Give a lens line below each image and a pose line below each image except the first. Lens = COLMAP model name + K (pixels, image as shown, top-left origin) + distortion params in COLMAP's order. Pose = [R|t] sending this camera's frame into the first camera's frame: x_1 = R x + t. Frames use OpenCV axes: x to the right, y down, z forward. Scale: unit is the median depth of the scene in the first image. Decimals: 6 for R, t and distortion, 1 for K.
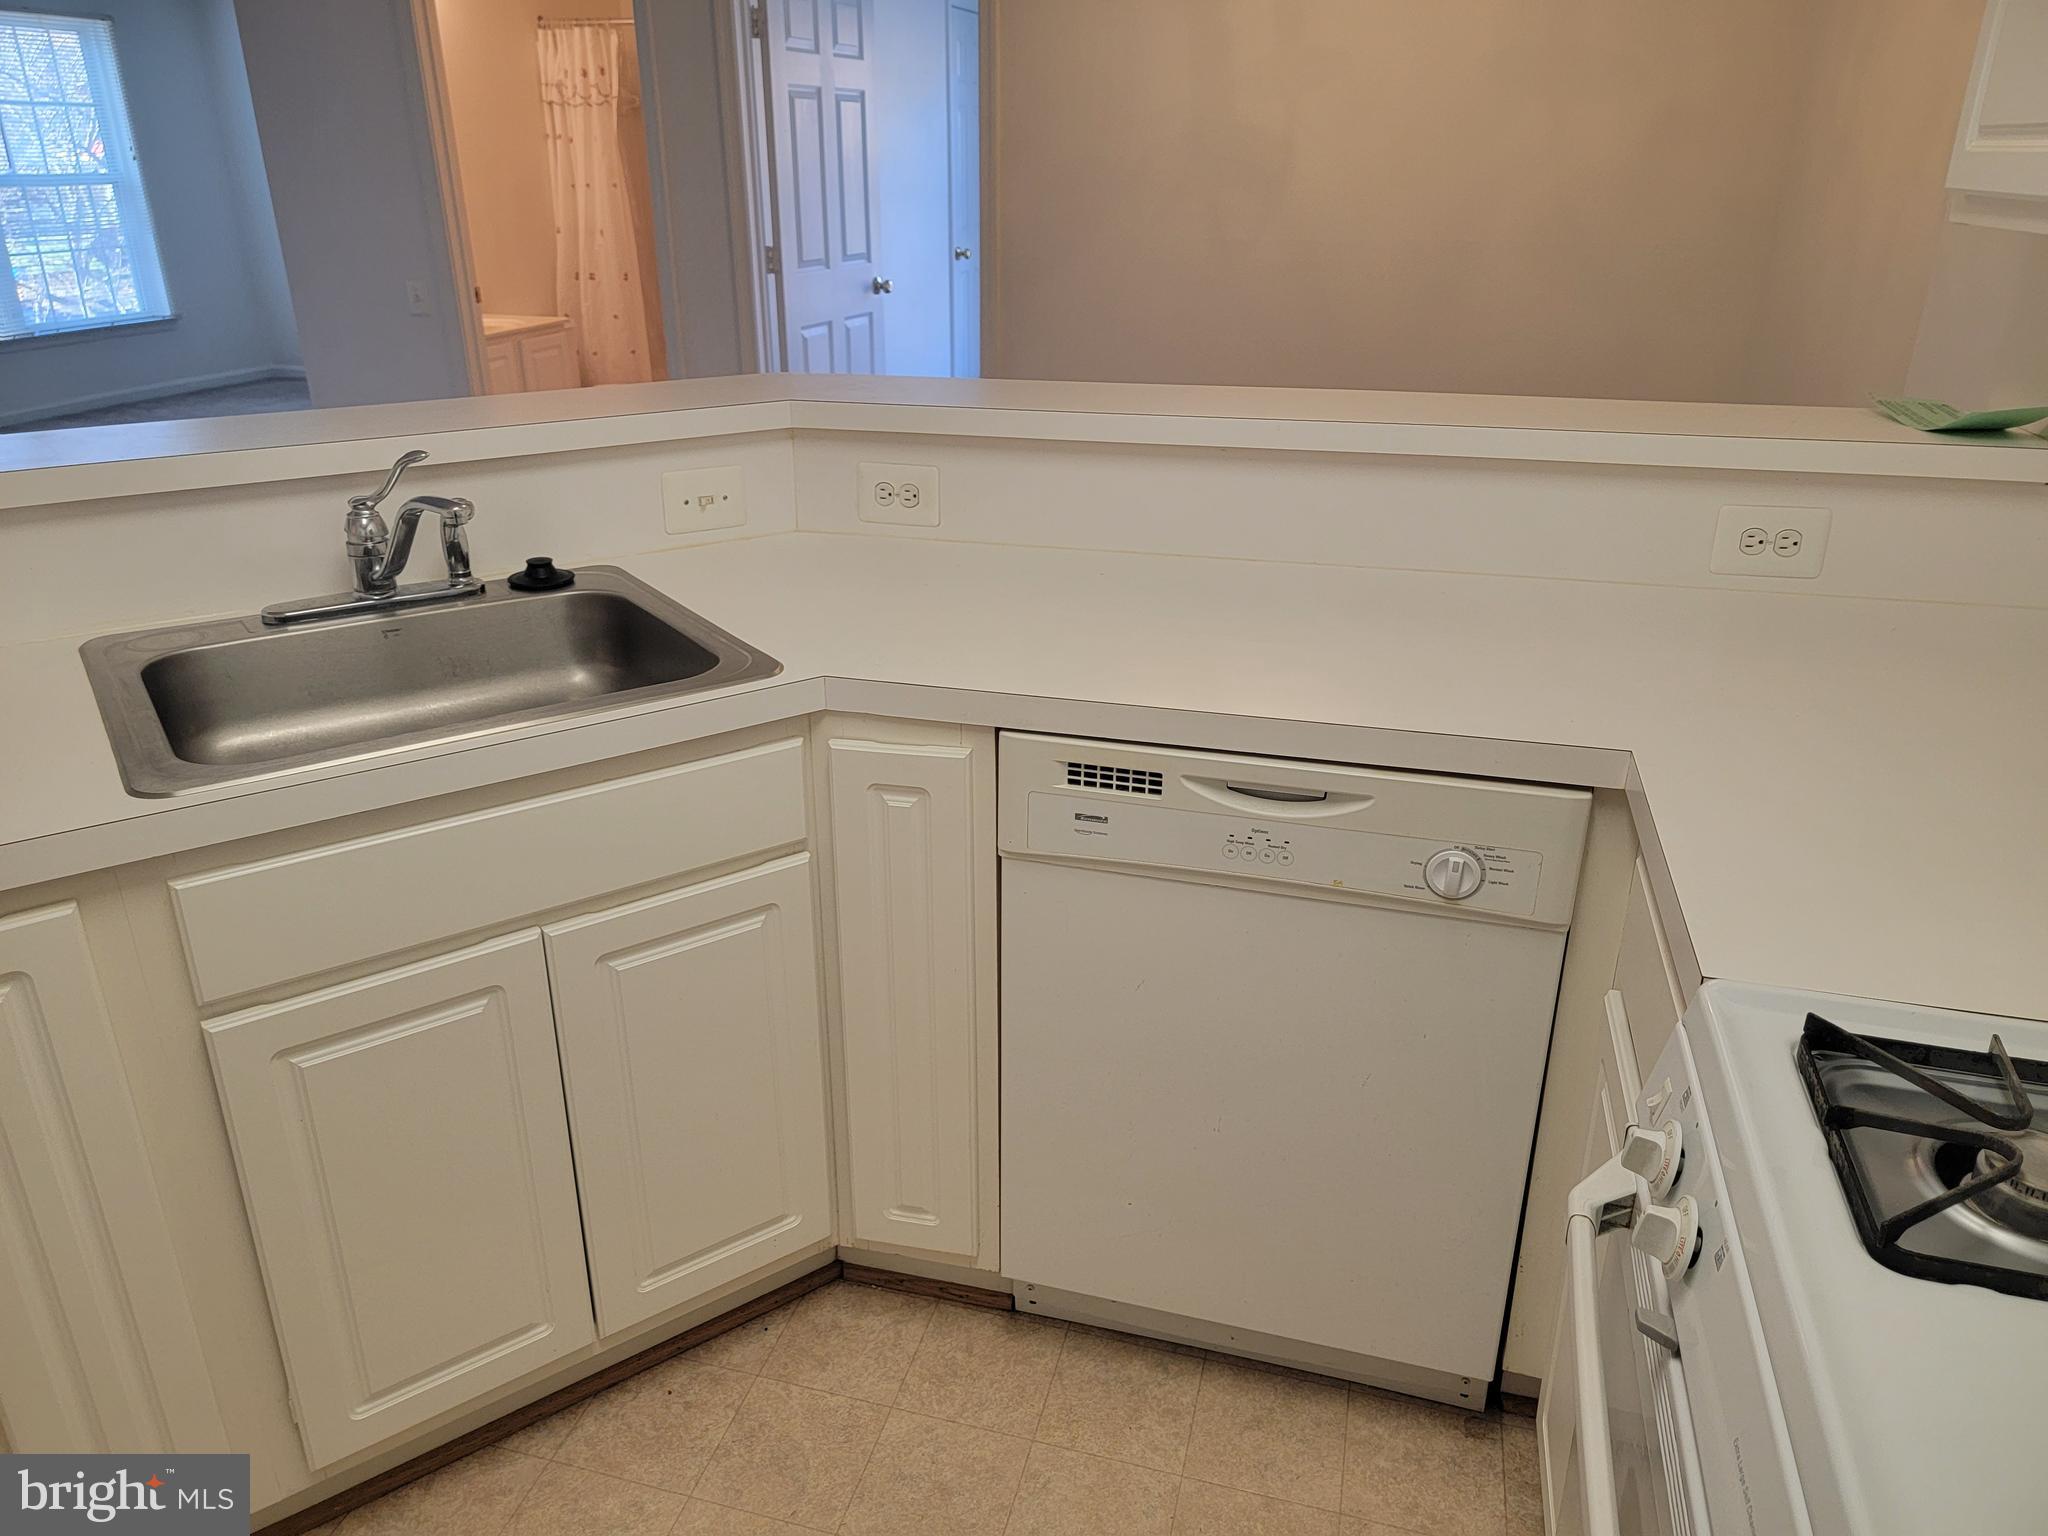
lens RADIAL K [[1378.9, 0, 1033.4], [0, 1378.9, 768.4], [0, 0, 1]] dist [0.004127, -0.007265]
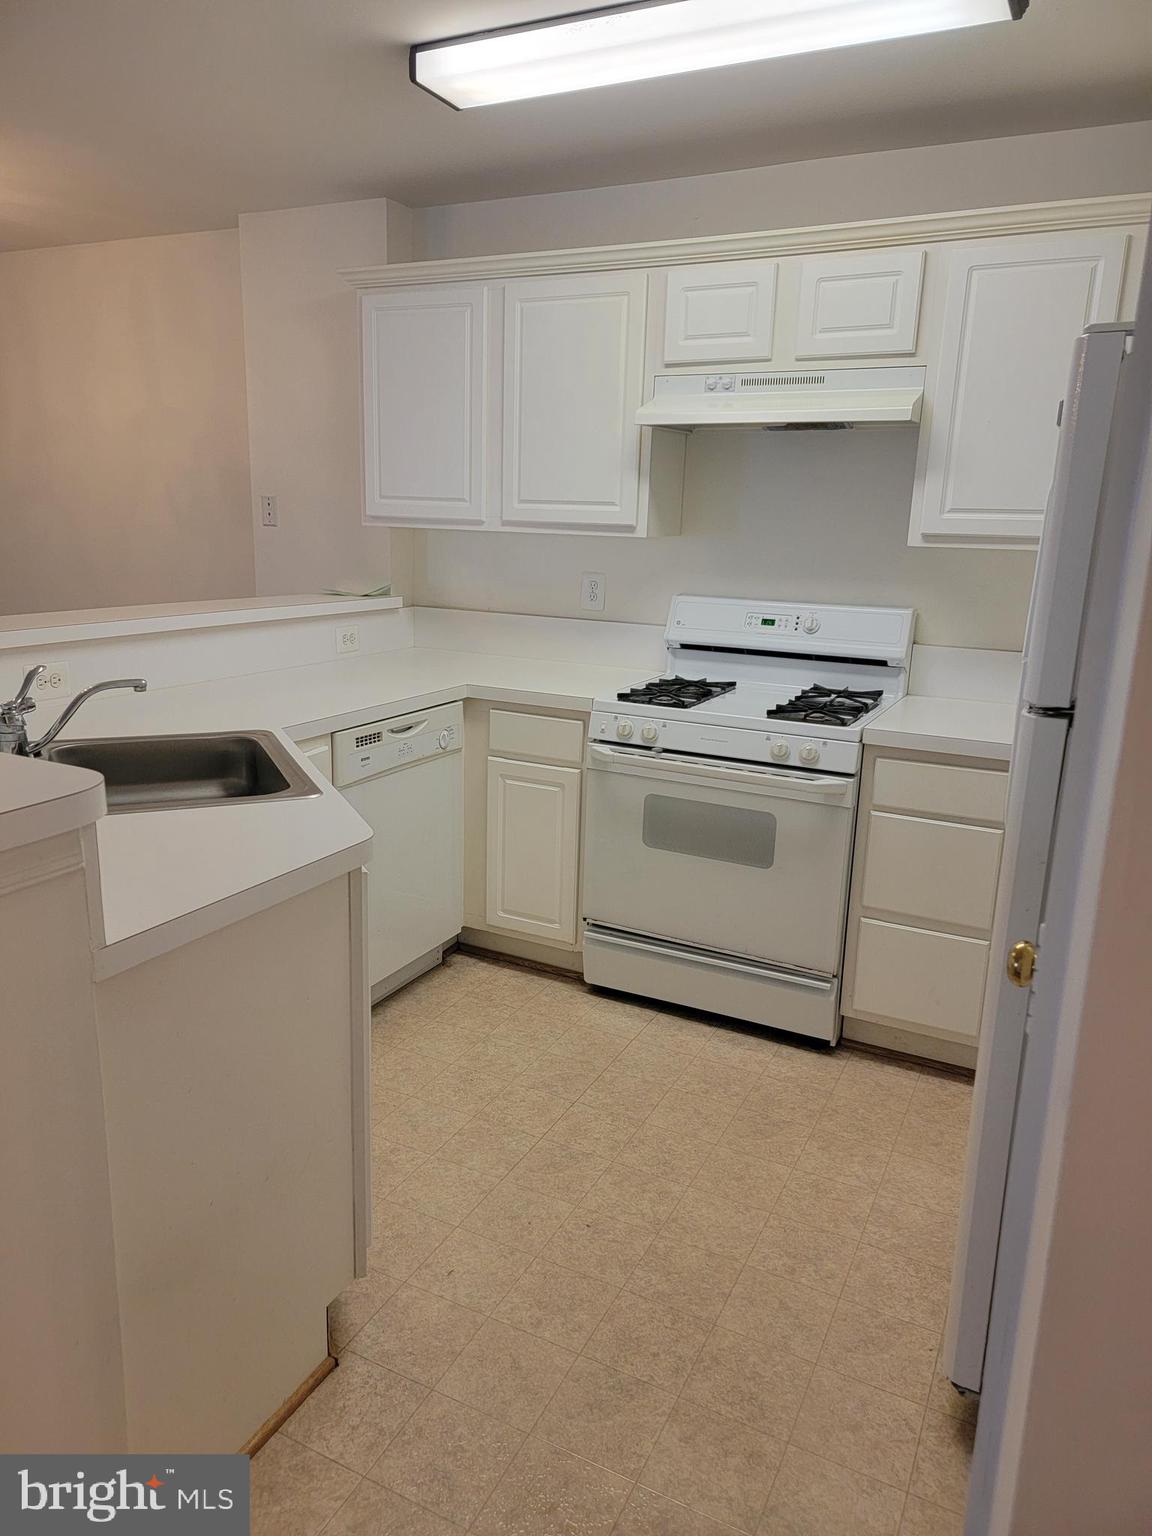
lens RADIAL K [[1034.1, 0, 572.3], [0, 1034.1, 766.0], [0, 0, 1]] dist [0.004127, -0.007265]
pose [[0.189481, -0.225344, 0.955676, -1.647153], [0.367101, 0.918982, 0.143906, -0.081494], [-0.910678, 0.323562, 0.256854, 0.204555]]
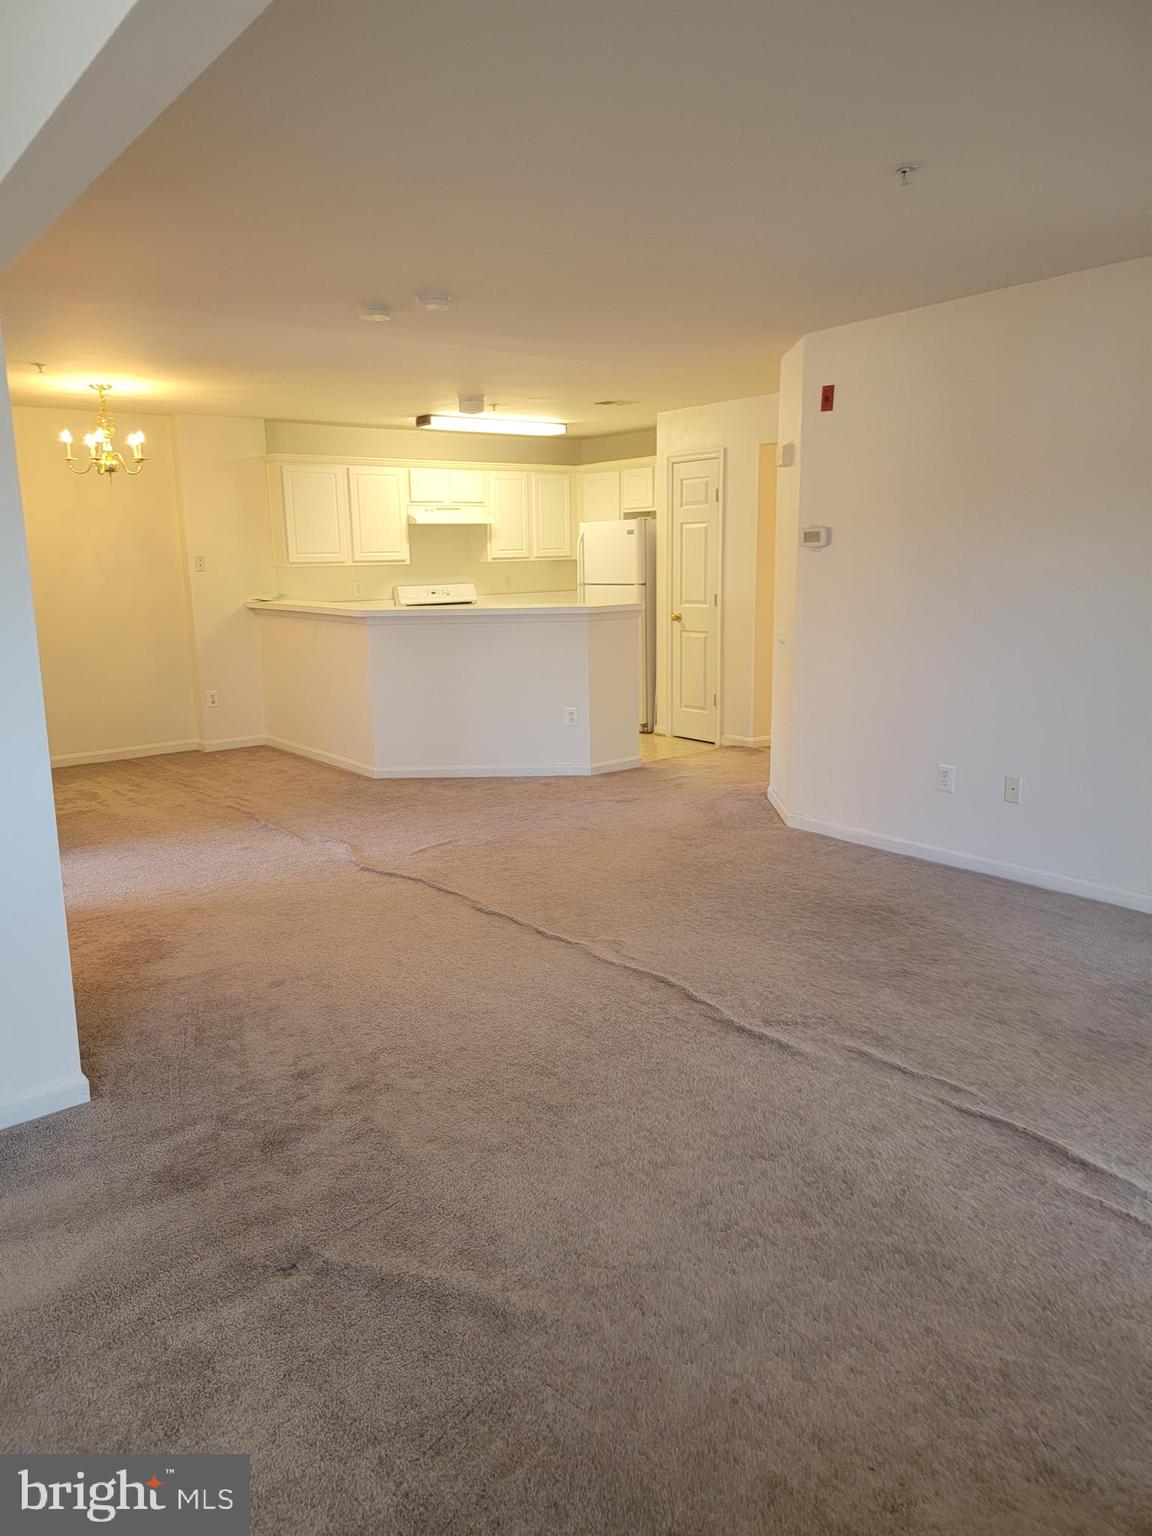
lens RADIAL K [[1034.1, 0, 575.2], [0, 1034.1, 767.2], [0, 0, 1]] dist [0.004127, -0.007265]
pose [[-0.813052, -0.101180, 0.573331, -3.510747], [0.251214, 0.827414, 0.502272, -1.775845], [-0.525202, 0.552402, -0.647313, 4.100052]]
